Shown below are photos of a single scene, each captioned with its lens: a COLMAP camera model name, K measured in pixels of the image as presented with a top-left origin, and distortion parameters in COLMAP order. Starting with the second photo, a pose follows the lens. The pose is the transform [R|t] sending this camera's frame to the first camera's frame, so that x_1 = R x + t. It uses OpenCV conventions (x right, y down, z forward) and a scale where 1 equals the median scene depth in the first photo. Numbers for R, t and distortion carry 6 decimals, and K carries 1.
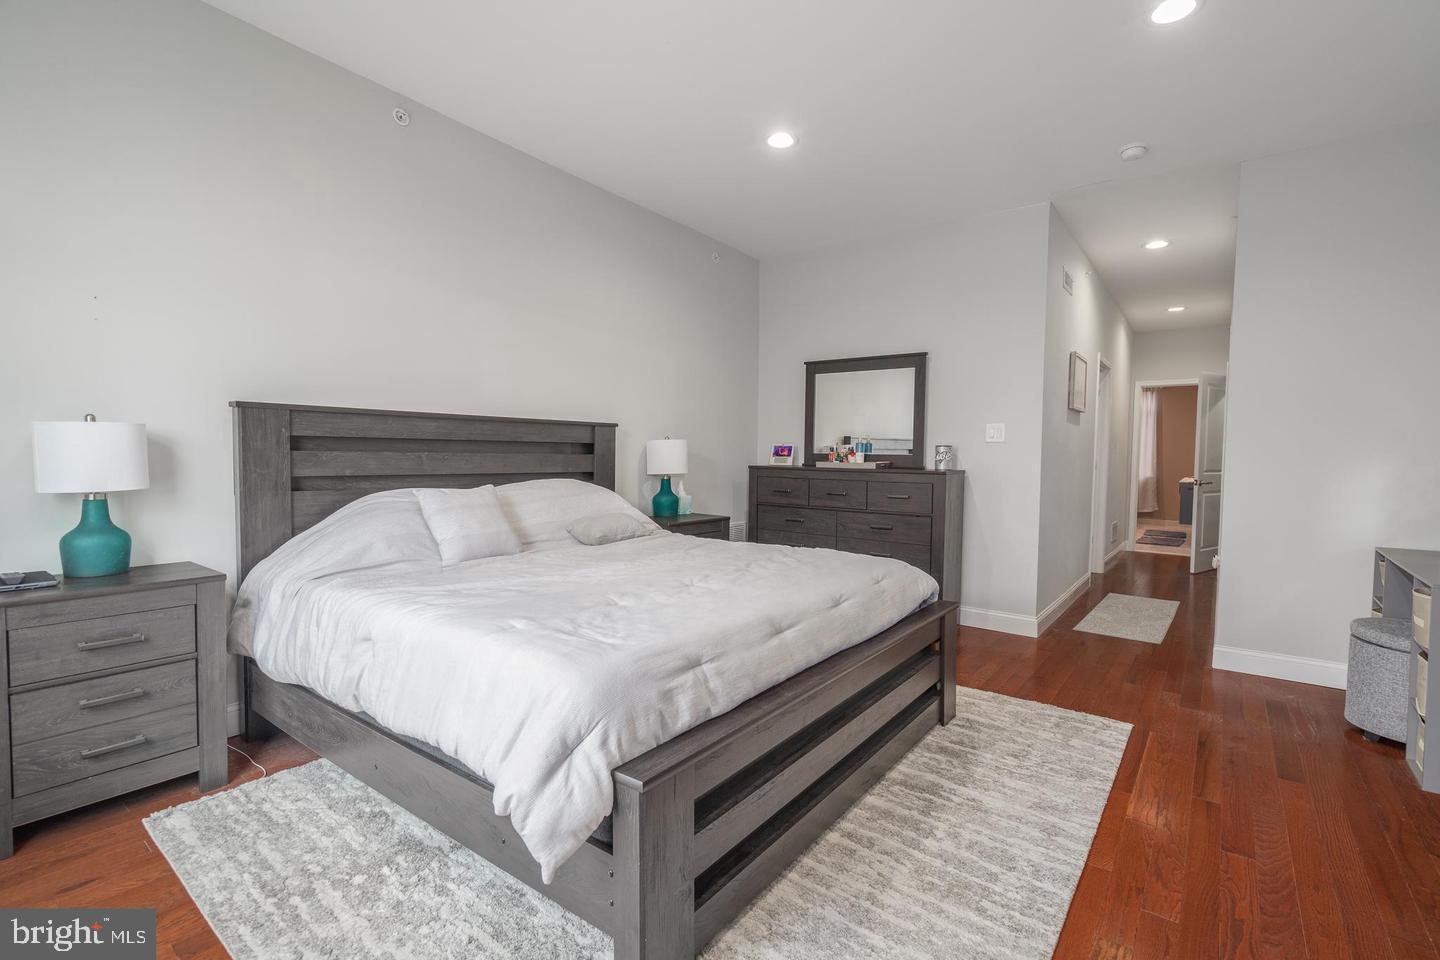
lens RADIAL K [[662.0, 0, 716.1], [0, 662.0, 480.5], [0, 0, 1]] dist [-0.009327, 0.003767]
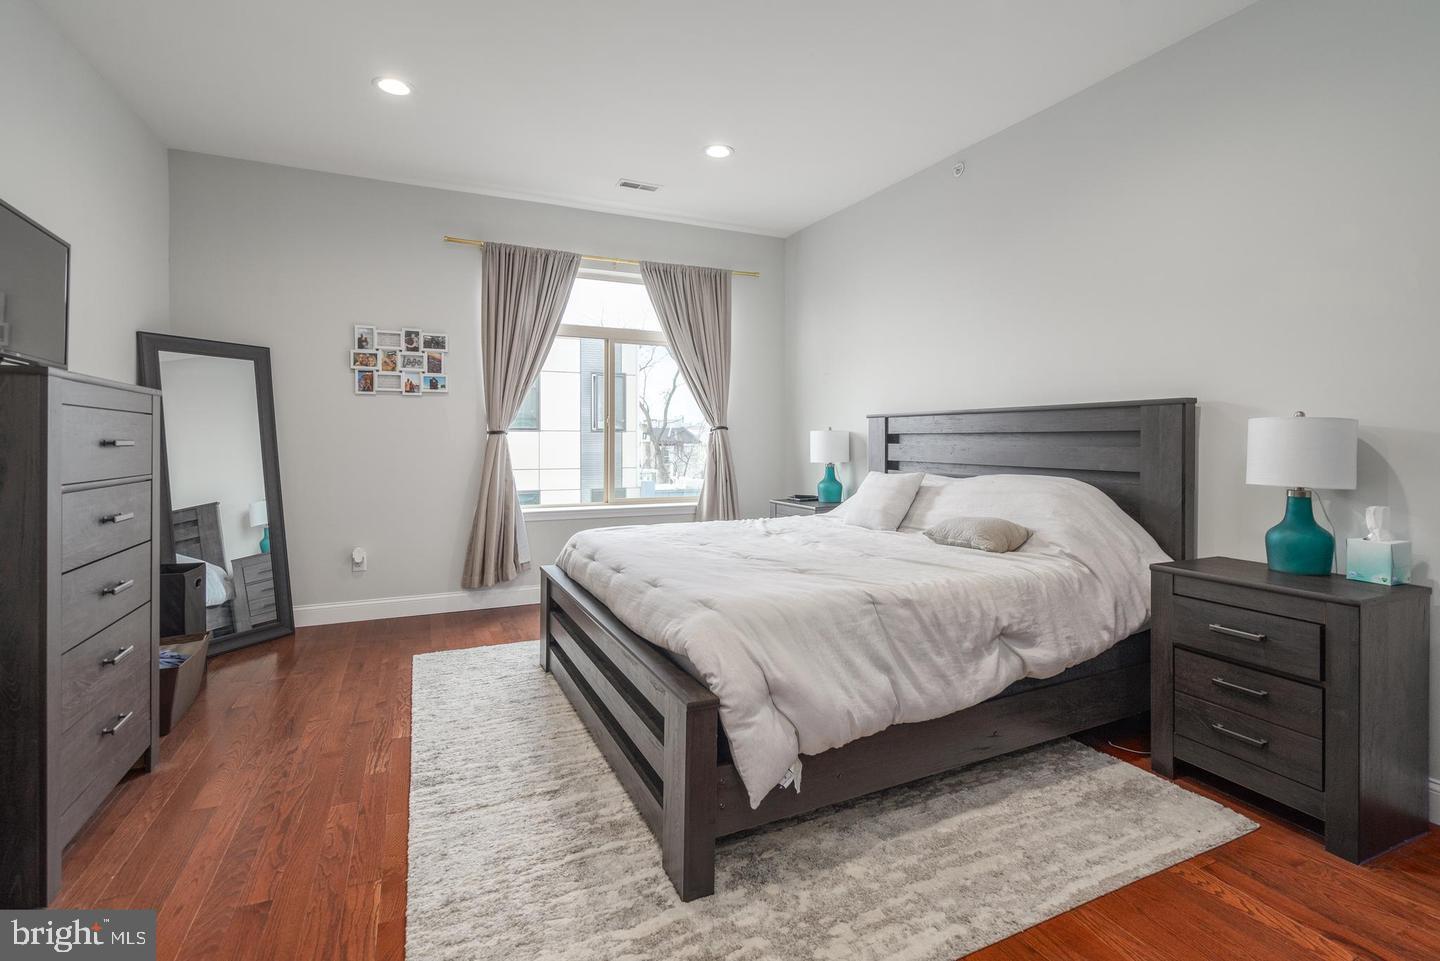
lens RADIAL K [[662.0, 0, 710.8], [0, 662.0, 443.4], [0, 0, 1]] dist [-0.009327, 0.003767]
pose [[-0.475029, -0.015649, -0.879831, 0.562230], [-0.043517, 0.999036, 0.005726, -0.025297], [0.878893, 0.041008, -0.475252, 0.839225]]
